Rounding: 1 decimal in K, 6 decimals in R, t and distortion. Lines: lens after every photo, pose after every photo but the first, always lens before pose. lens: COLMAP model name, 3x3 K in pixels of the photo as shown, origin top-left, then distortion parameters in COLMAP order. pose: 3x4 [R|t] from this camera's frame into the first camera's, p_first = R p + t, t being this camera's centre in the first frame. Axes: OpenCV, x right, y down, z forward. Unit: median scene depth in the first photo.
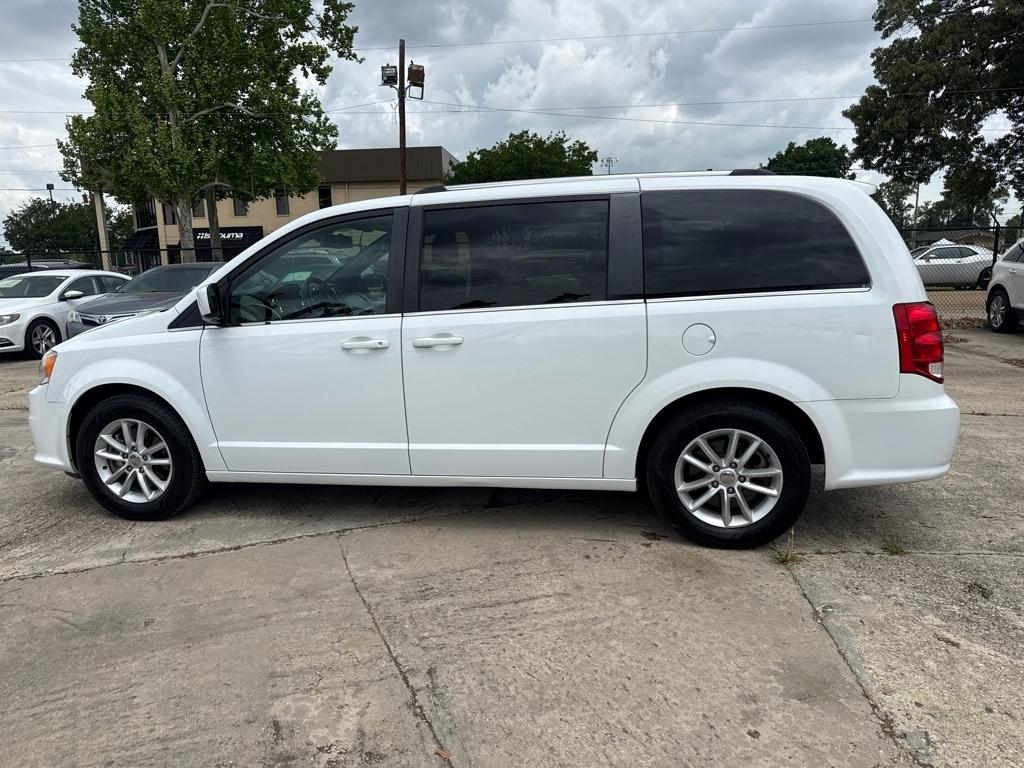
lens RADIAL K [[753.2, 0, 514.2], [0, 753.2, 388.8], [0, 0, 1]] dist [0.024077, -0.035809]
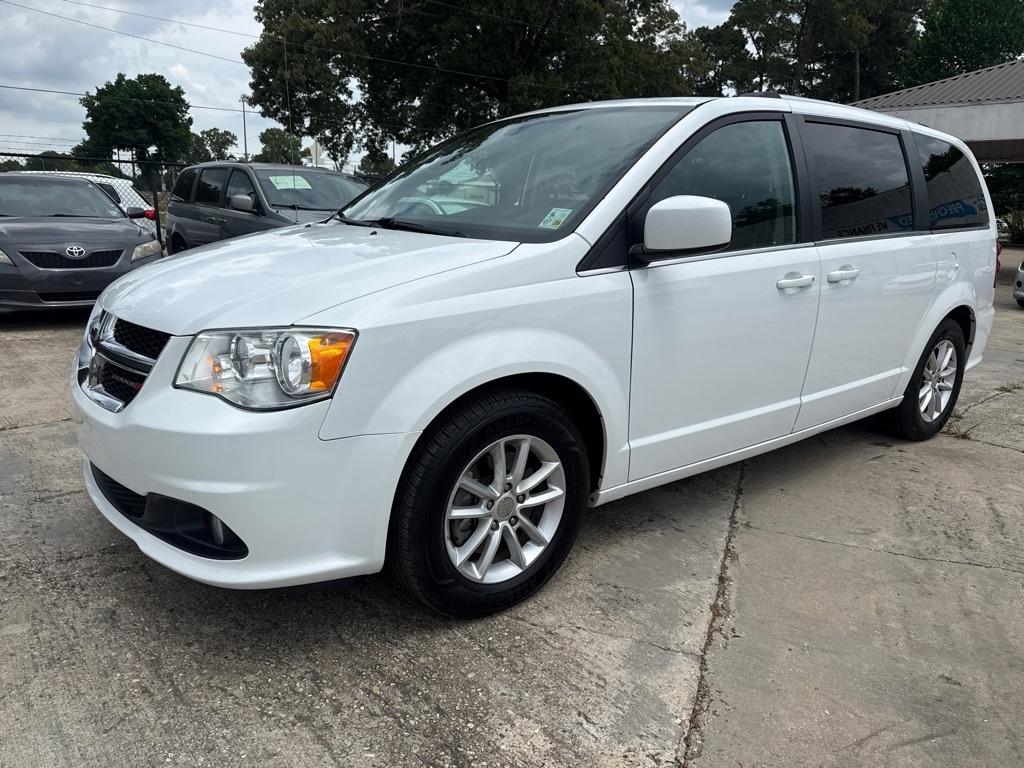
lens RADIAL K [[753.3, 0, 518.2], [0, 753.3, 382.5], [0, 0, 1]] dist [-0.004488, 0.001876]
pose [[0.633429, -0.132345, 0.762399, -0.936990], [0.087147, 0.991198, 0.099658, -0.054342], [-0.768878, 0.003315, 0.639387, 0.649059]]
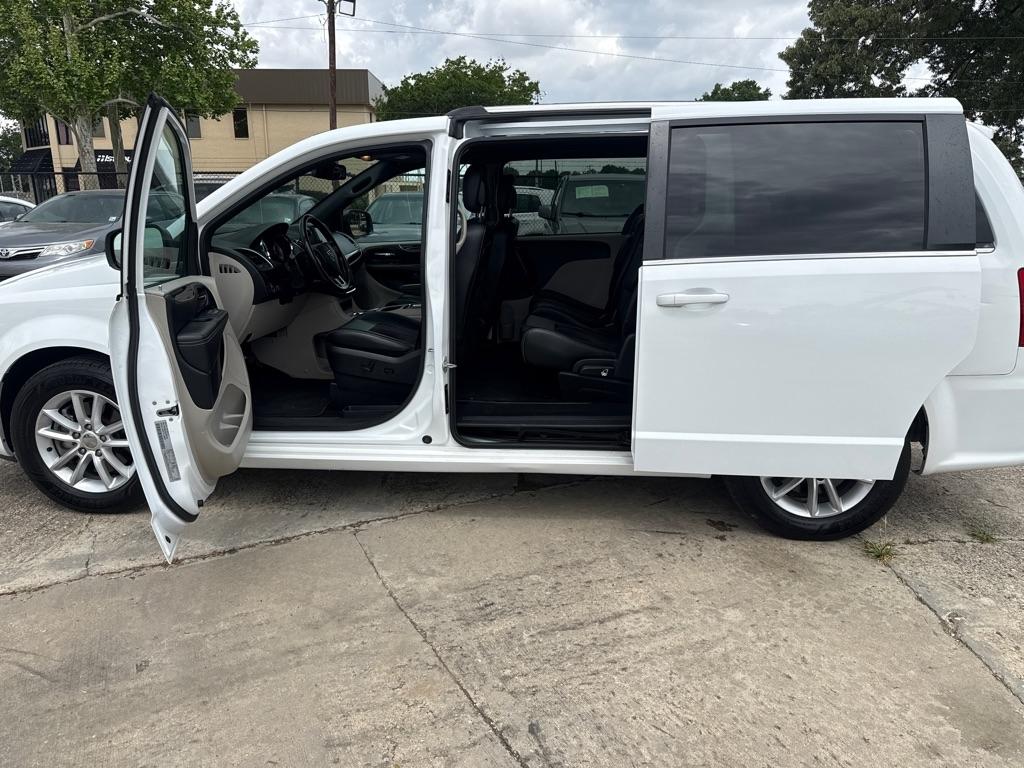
lens RADIAL K [[753.3, 0, 518.2], [0, 753.3, 382.5], [0, 0, 1]] dist [-0.004488, 0.001876]
pose [[0.993342, 0.000010, 0.115204, -0.141974], [-0.008618, 0.997204, 0.074223, -0.031206], [-0.114881, -0.074722, 0.990565, 0.160294]]
